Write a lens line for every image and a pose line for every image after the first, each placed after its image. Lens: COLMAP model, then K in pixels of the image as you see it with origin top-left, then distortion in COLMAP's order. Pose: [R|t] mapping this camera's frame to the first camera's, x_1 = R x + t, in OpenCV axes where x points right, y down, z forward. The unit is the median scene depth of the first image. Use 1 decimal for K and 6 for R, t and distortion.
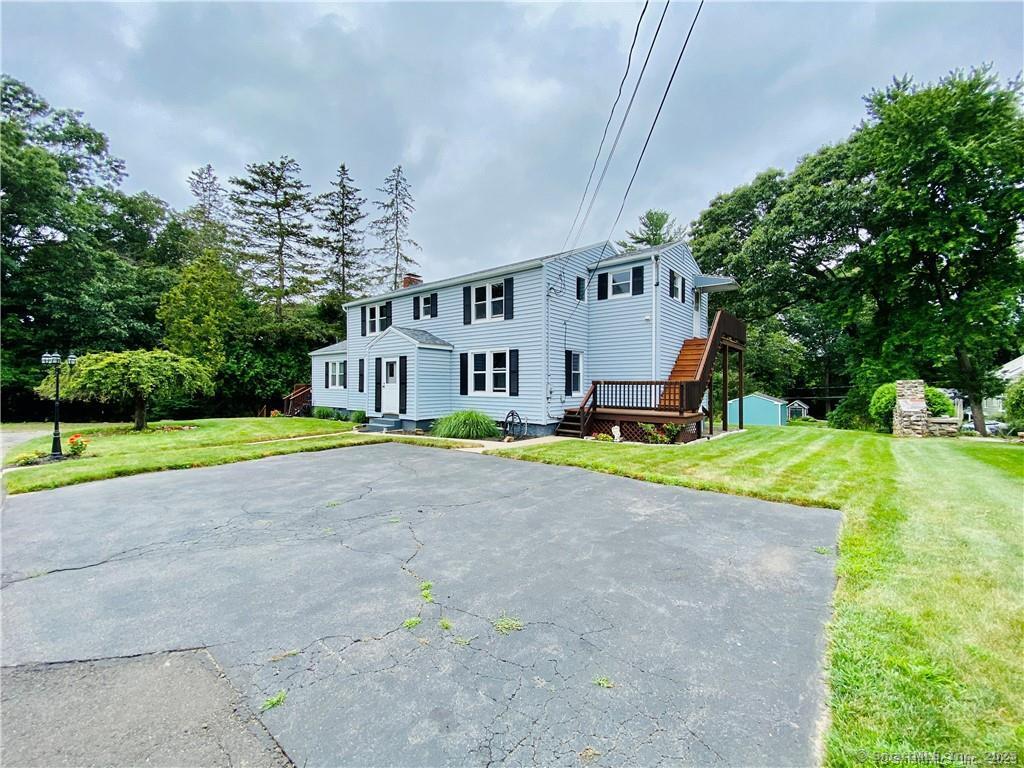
lens RADIAL K [[416.1, 0, 520.1], [0, 416.1, 387.5], [0, 0, 1]] dist [0.010283, -0.011371]
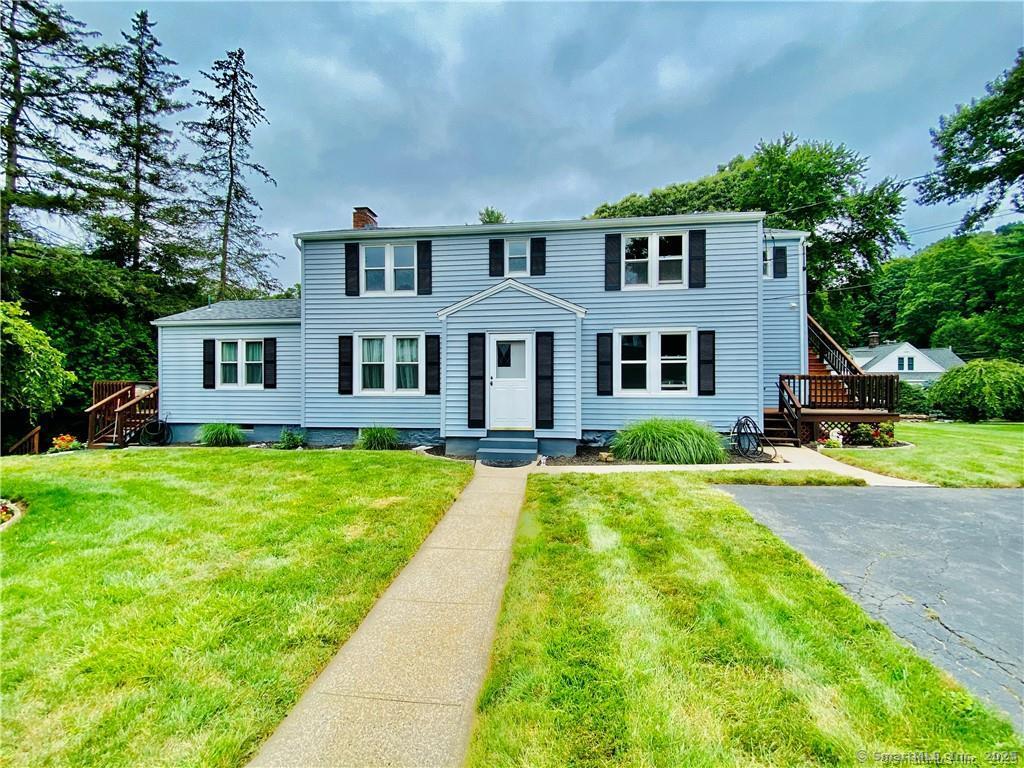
lens RADIAL K [[416.1, 0, 520.2], [0, 416.1, 380.3], [0, 0, 1]] dist [0.010283, -0.011371]
pose [[0.852586, 0.000525, 0.522587, -0.629171], [0.004896, 0.999948, -0.008993, -0.000570], [-0.522564, 0.010225, 0.852539, 0.522227]]
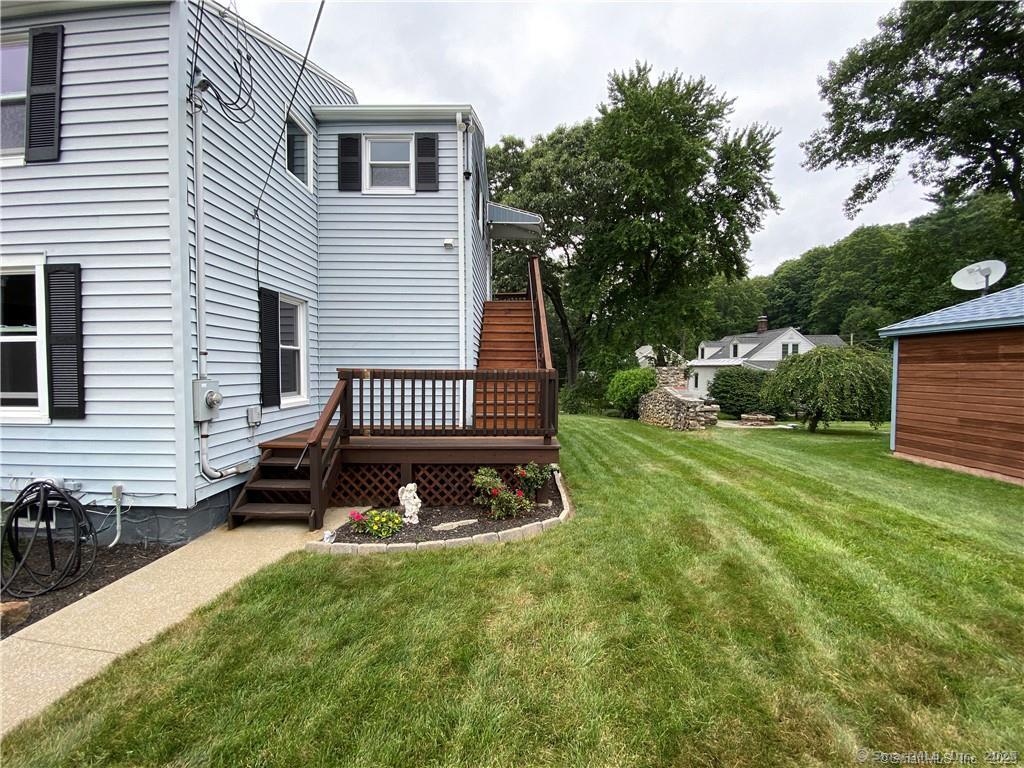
lens RADIAL K [[416.1, 0, 506.3], [0, 416.1, 384.4], [0, 0, 1]] dist [0.010283, -0.011371]
pose [[0.804401, -0.022599, 0.593657, 0.060182], [0.004176, 0.999467, 0.032390, -0.012540], [-0.594072, -0.023575, 0.804066, 0.532424]]
